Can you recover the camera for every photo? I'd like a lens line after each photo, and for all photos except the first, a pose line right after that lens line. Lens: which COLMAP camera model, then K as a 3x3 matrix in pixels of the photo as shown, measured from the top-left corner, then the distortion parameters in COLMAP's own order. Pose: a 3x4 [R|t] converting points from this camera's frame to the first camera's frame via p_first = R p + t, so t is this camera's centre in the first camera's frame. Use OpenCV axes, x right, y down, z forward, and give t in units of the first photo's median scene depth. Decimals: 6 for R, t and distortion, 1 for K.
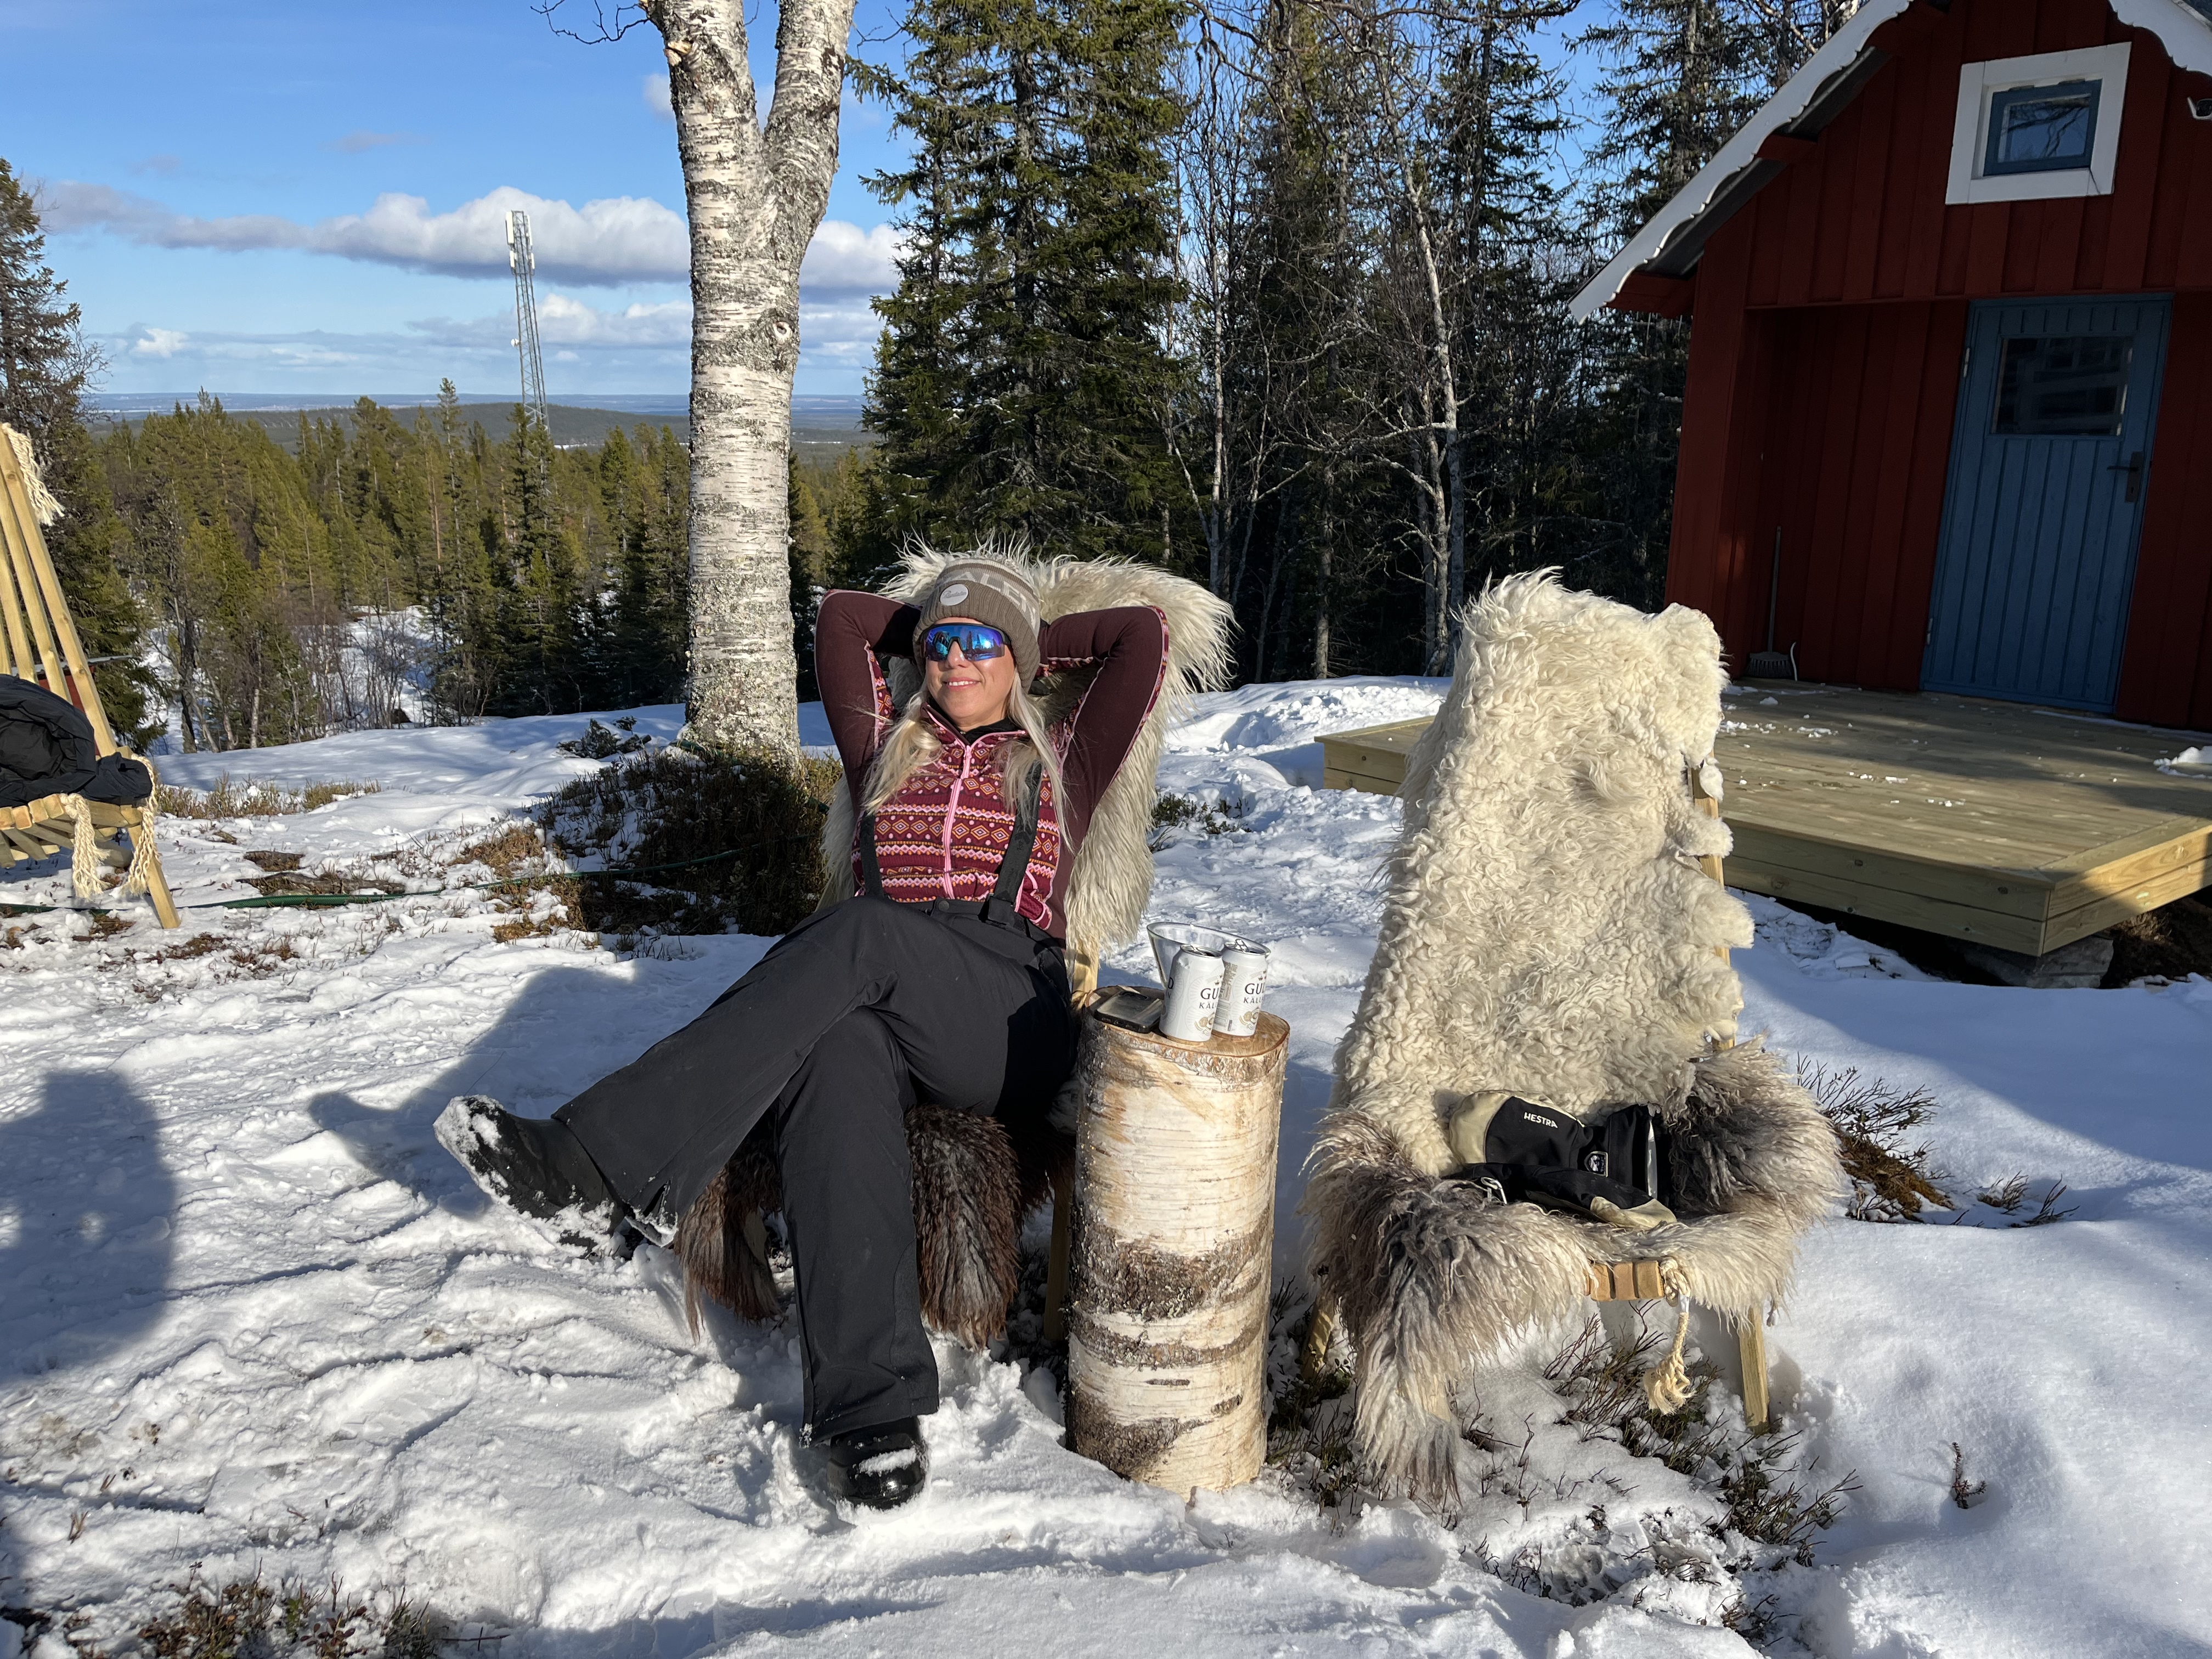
lens RADIAL K [[1693.9, 0, 1105.2], [0, 1693.9, 837.6], [0, 0, 1]] dist [0.058847, -0.068835]
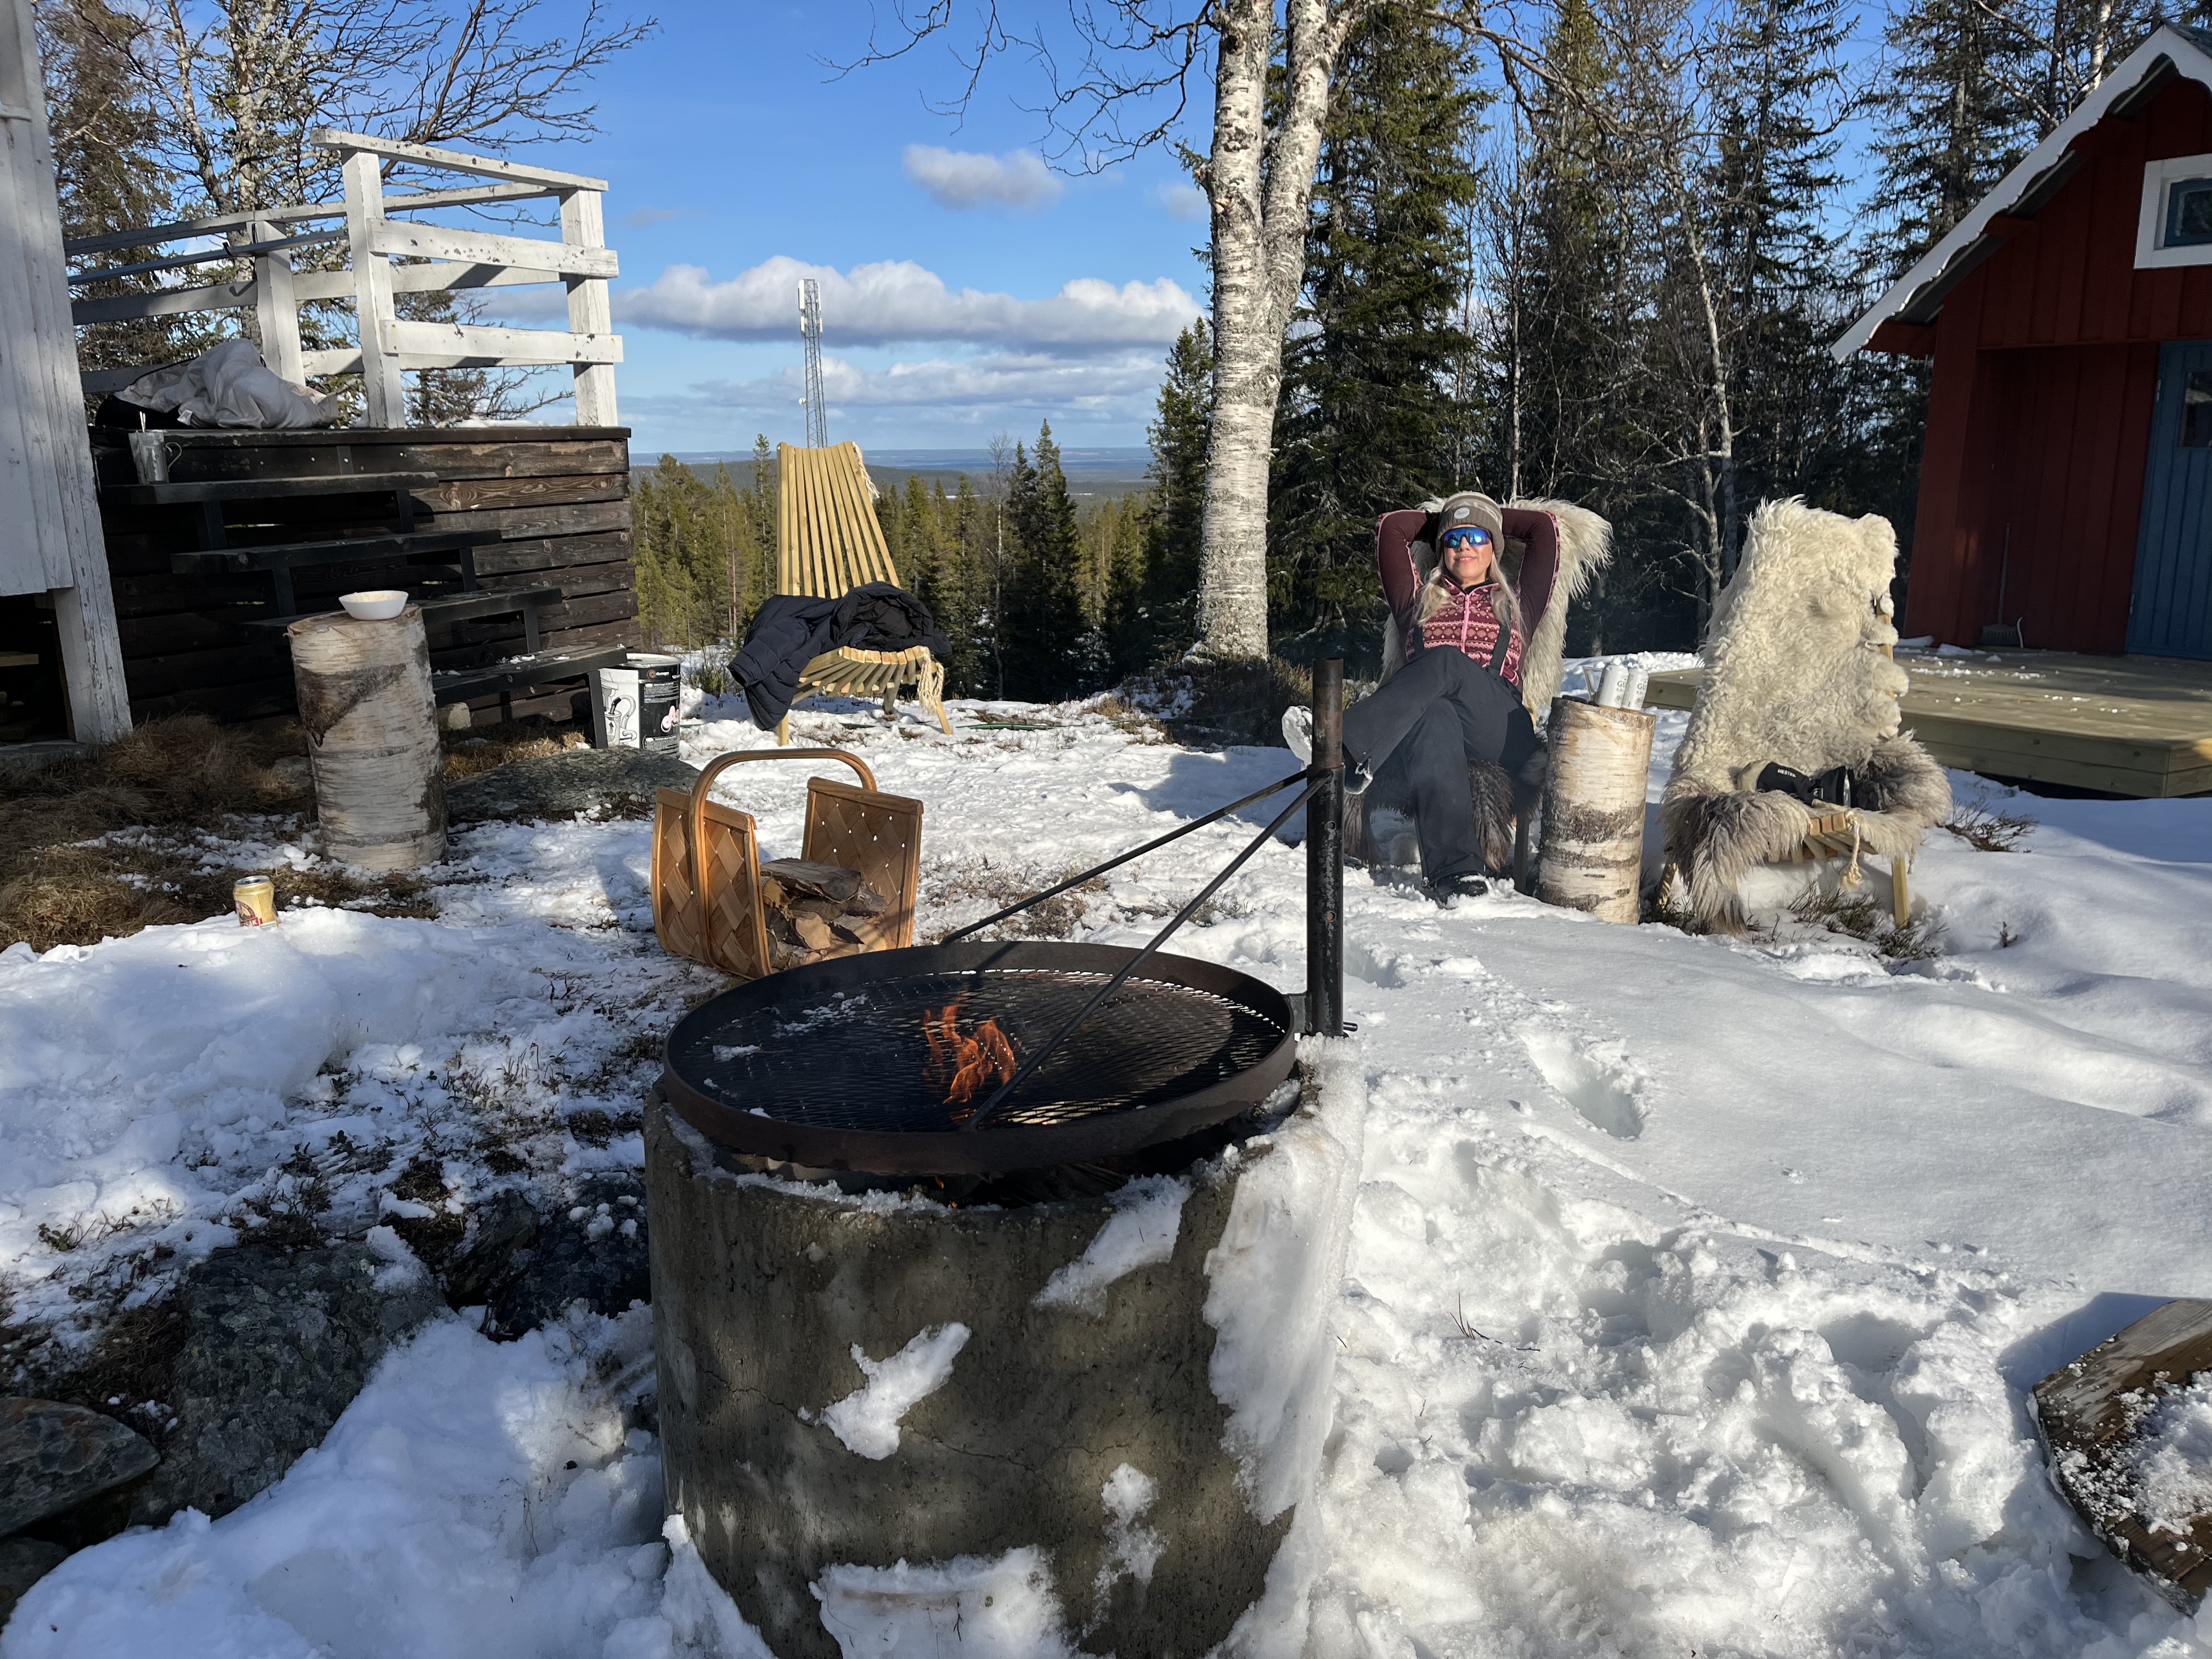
lens RADIAL K [[1693.9, 0, 1109.8], [0, 1693.9, 824.5], [0, 0, 1]] dist [0.058847, -0.068835]
pose [[0.990049, 0.019738, -0.139335, -0.111710], [-0.024590, 0.999146, -0.033192, 0.146480], [0.138561, 0.036288, 0.989689, -0.486843]]
